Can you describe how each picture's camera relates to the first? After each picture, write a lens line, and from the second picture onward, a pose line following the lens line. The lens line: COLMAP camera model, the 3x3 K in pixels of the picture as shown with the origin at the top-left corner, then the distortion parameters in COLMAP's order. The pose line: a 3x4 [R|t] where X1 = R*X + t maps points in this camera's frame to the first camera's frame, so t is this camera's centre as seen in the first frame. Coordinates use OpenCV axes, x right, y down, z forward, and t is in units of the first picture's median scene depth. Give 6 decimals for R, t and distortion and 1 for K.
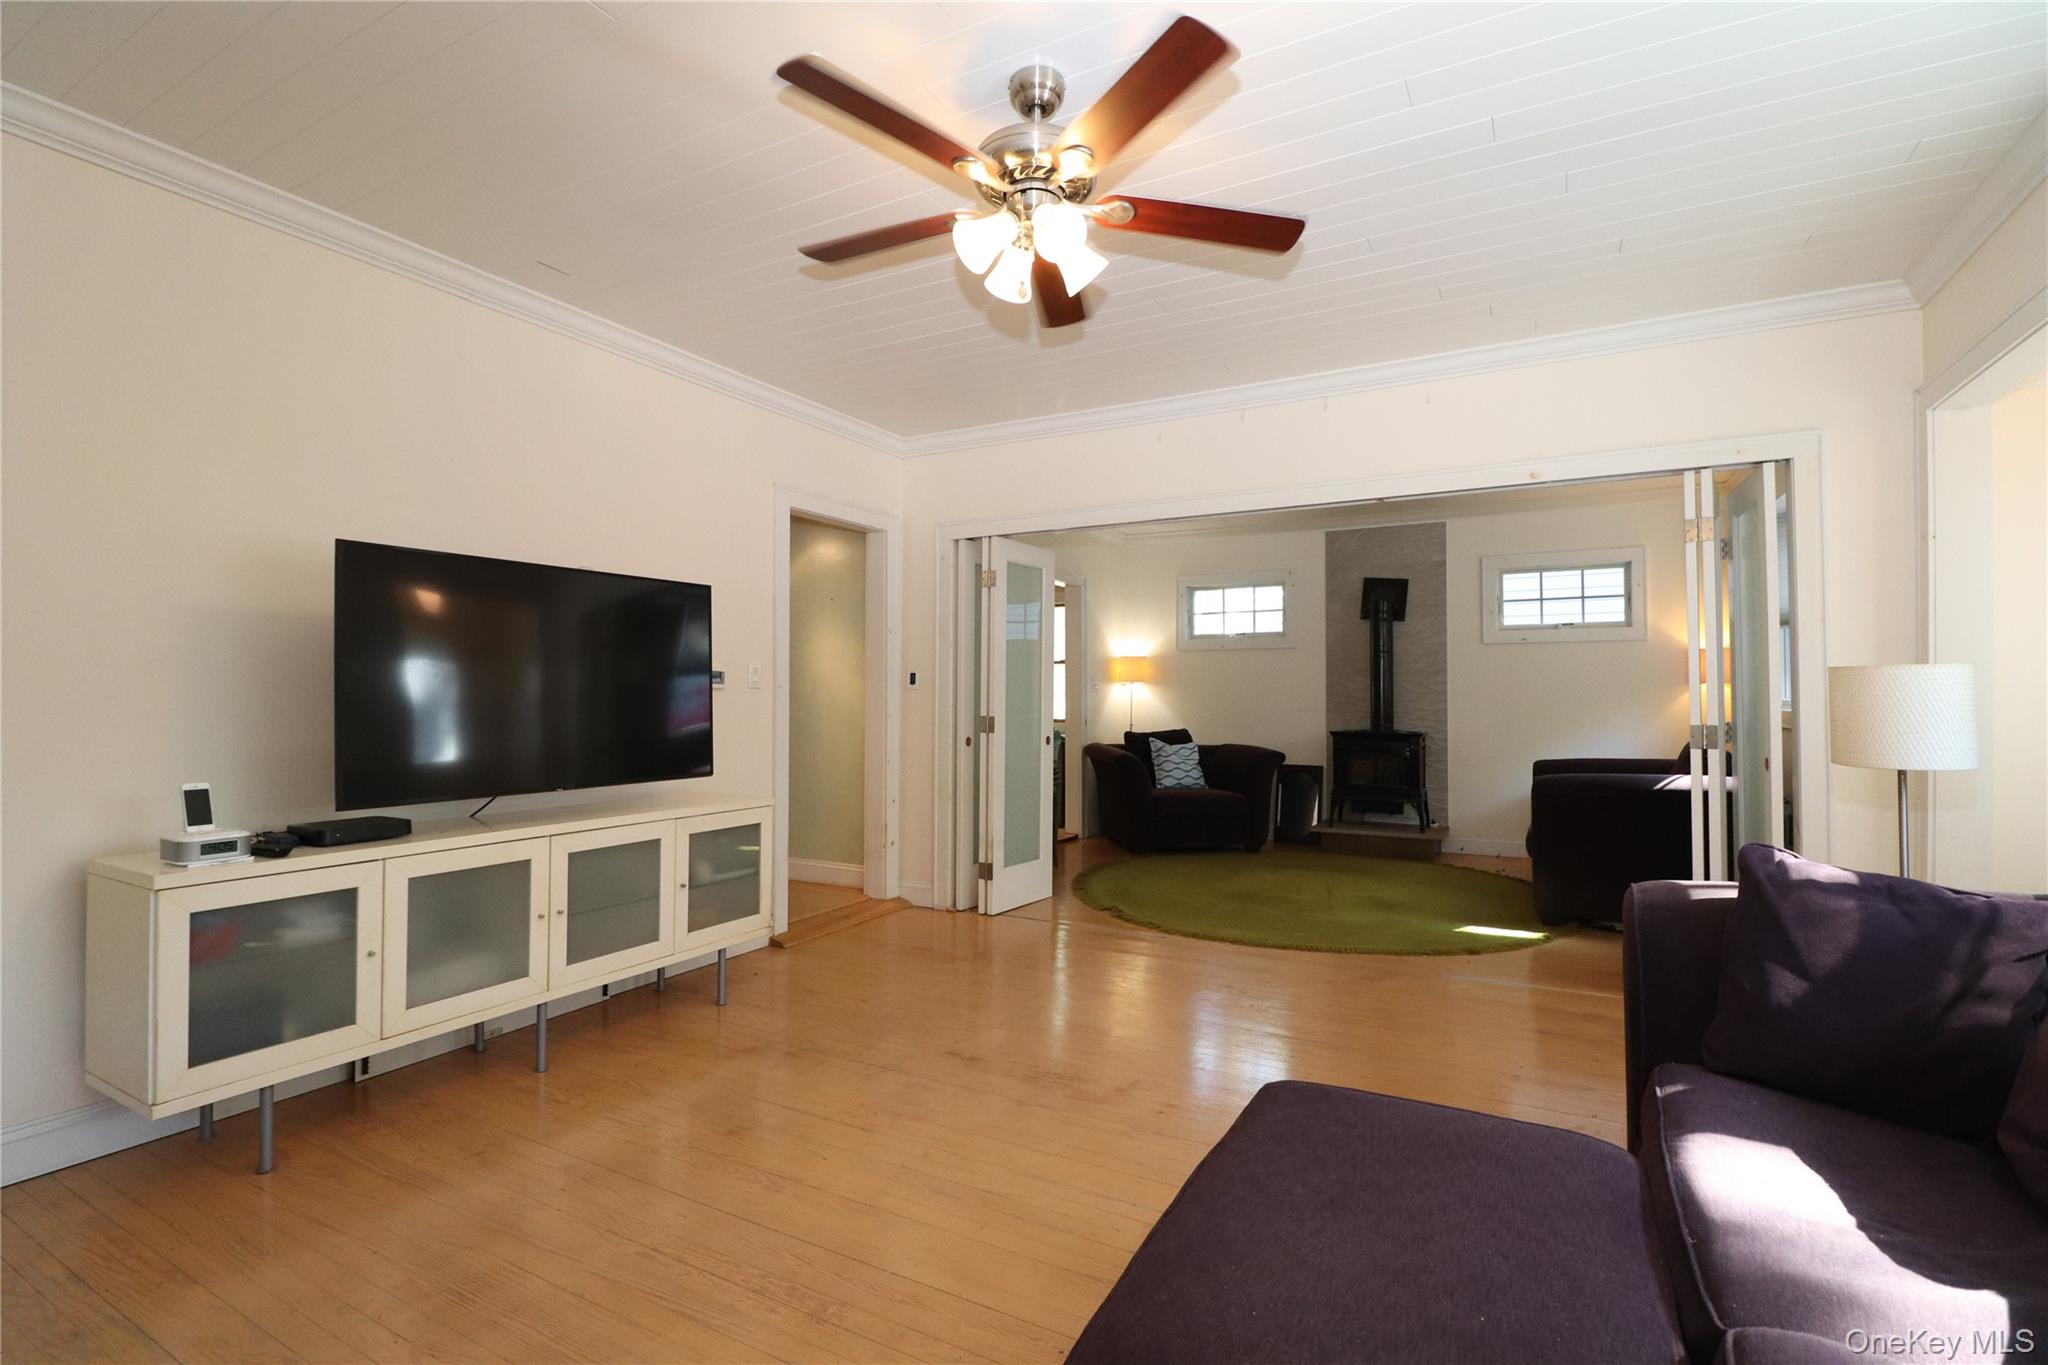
lens RADIAL K [[944.3, 0, 1022.2], [0, 944.3, 682.2], [0, 0, 1]] dist [-0.004281, -0.011611]
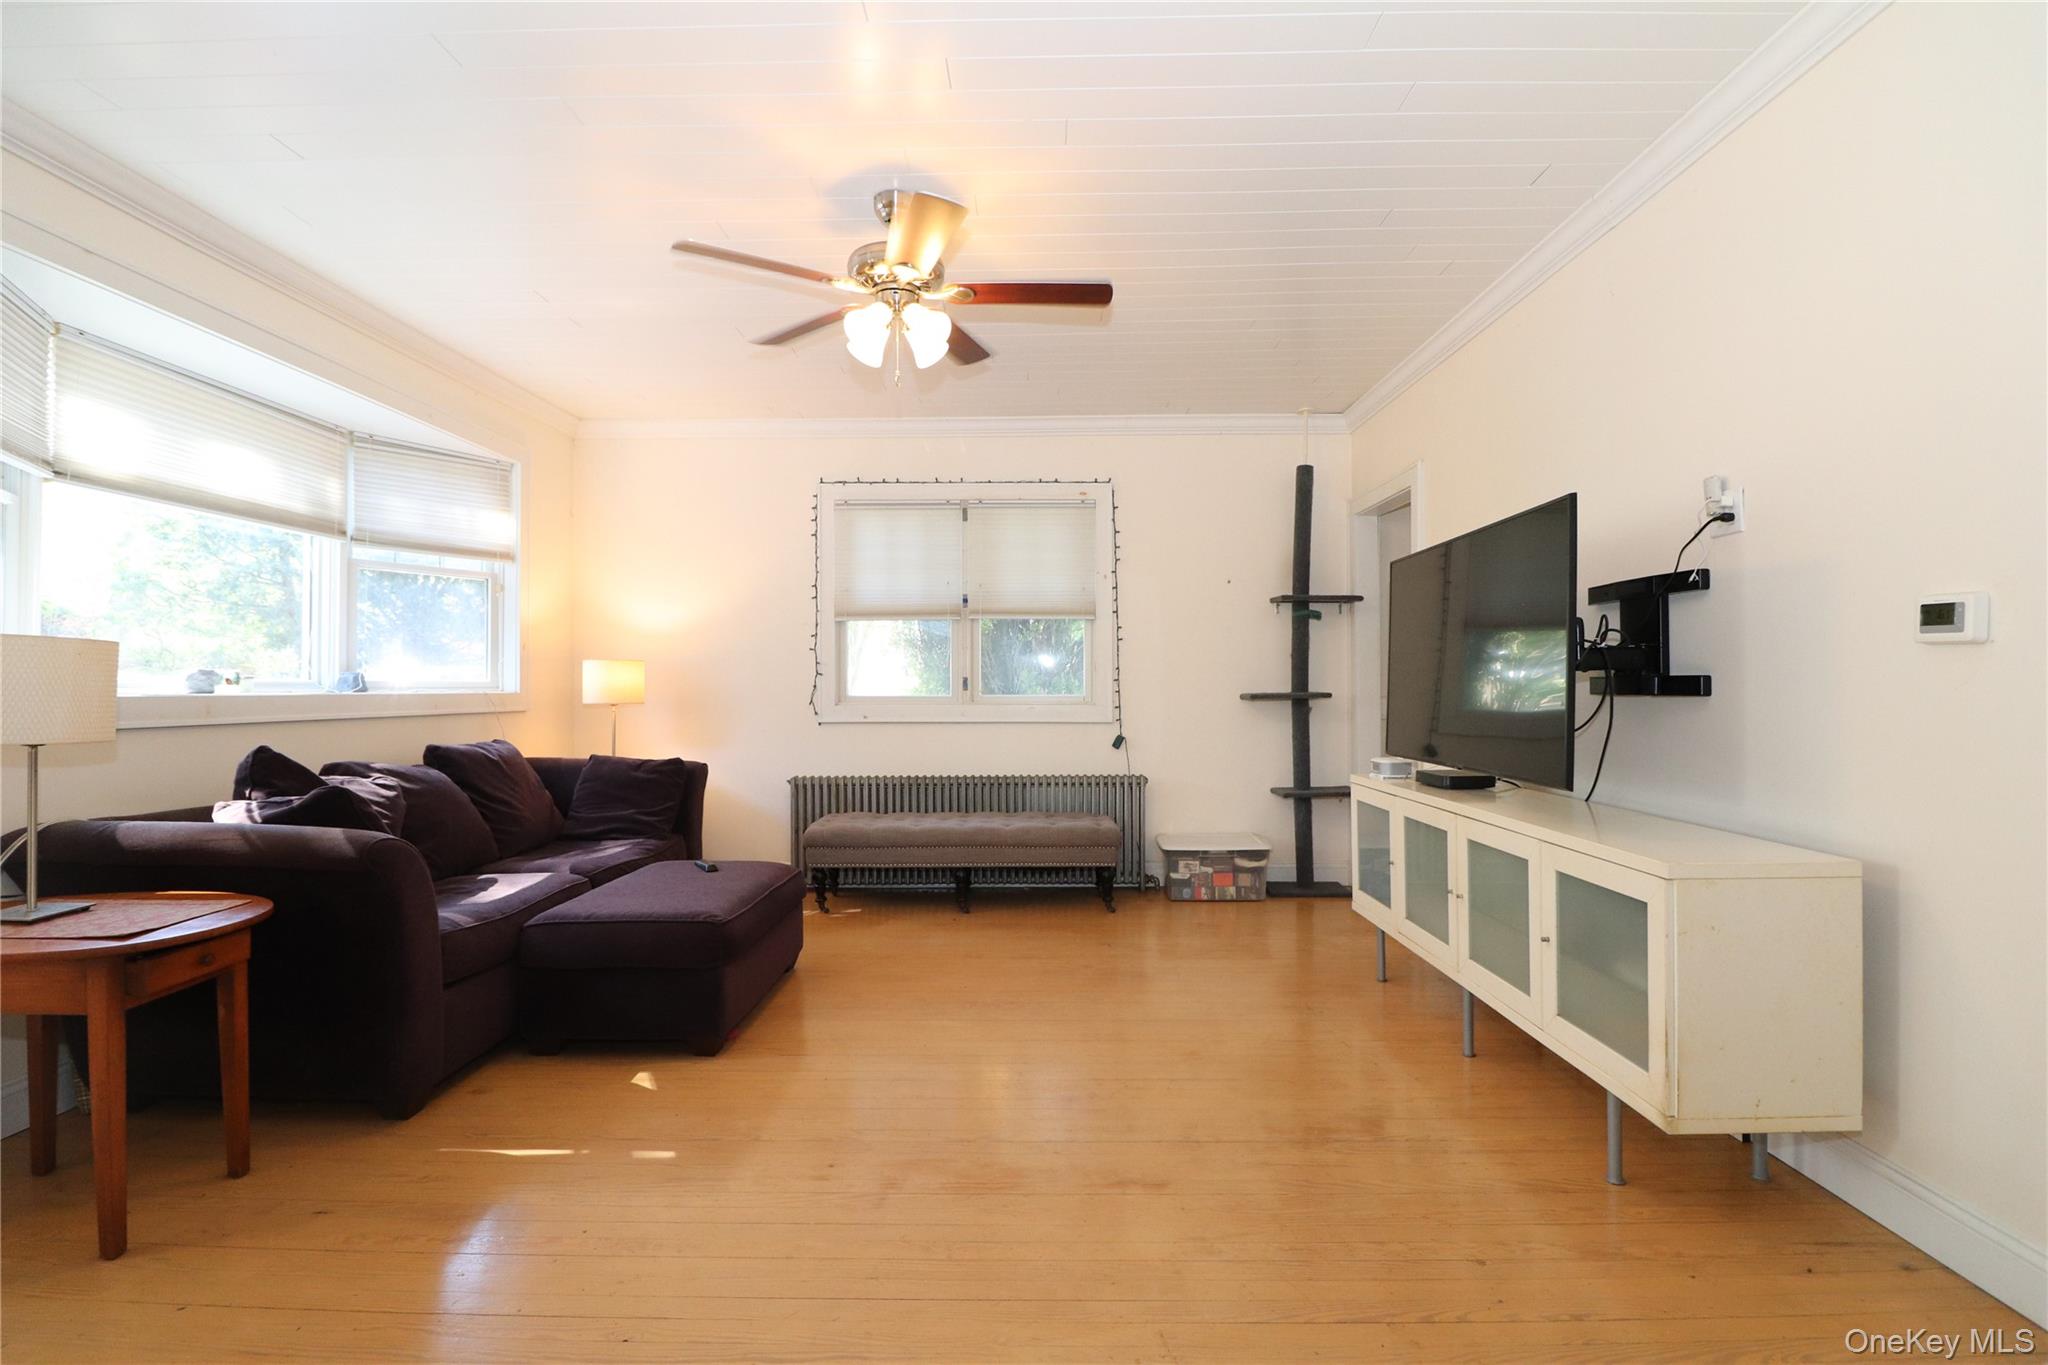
lens RADIAL K [[944.3, 0, 1027.5], [0, 944.3, 679.3], [0, 0, 1]] dist [-0.004281, -0.011611]
pose [[-0.876637, 0.001069, -0.481151, 0.147871], [0.010920, 0.999784, -0.017674, 0.014992], [0.481029, -0.020748, -0.876459, 0.681280]]
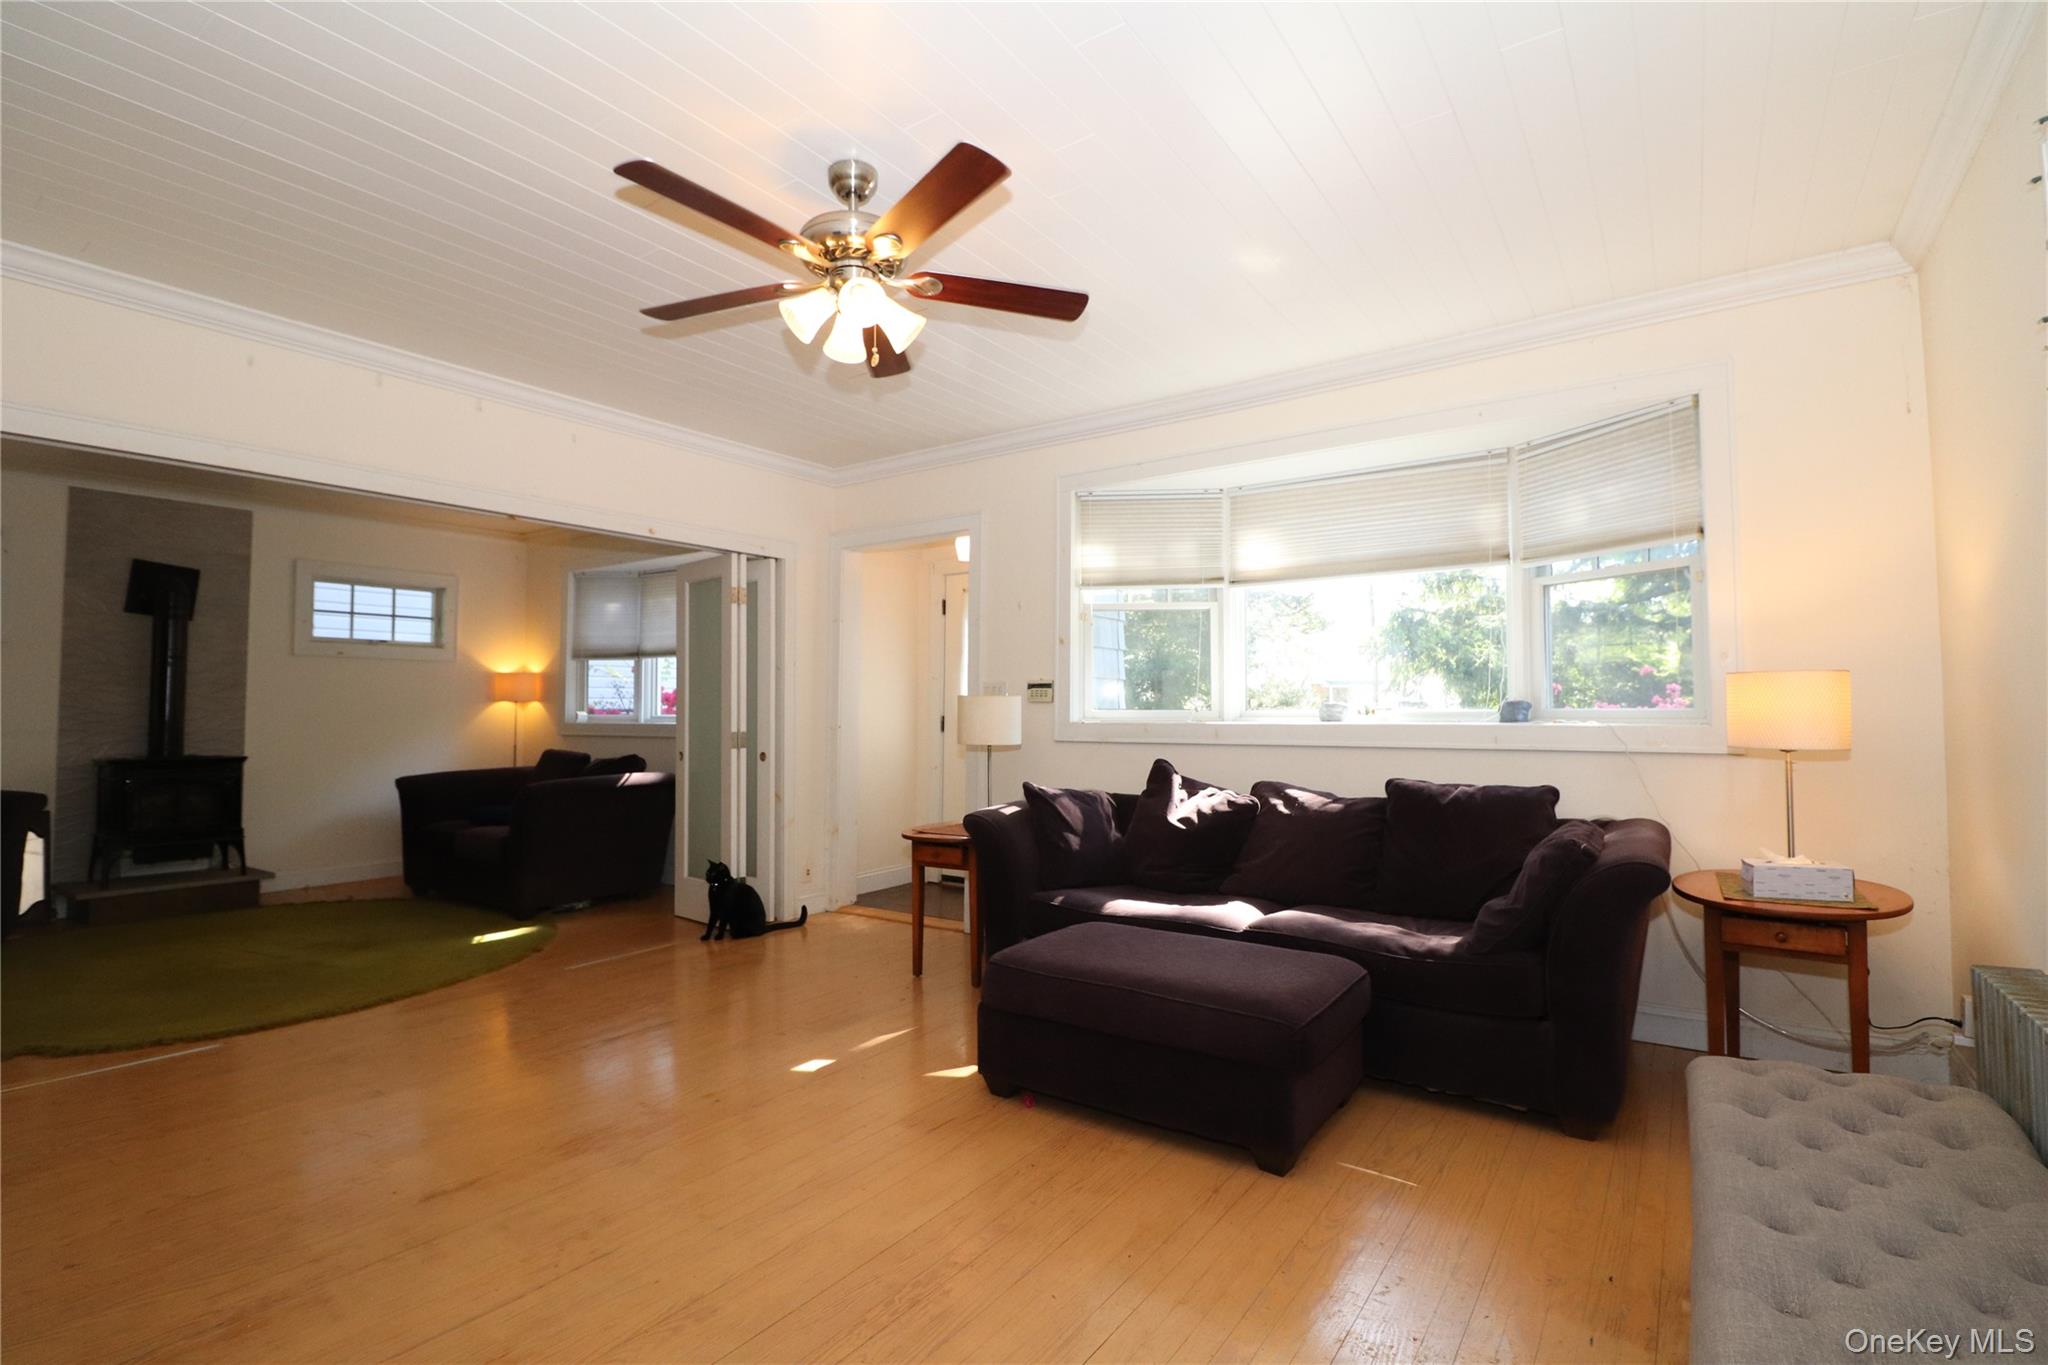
lens RADIAL K [[944.3, 0, 1037.7], [0, 944.3, 678.8], [0, 0, 1]] dist [-0.004281, -0.011611]
pose [[0.099512, 0.034870, 0.994425, -0.332796], [-0.010528, 0.999367, -0.033990, 0.004762], [-0.994981, -0.007087, 0.099816, 0.200867]]
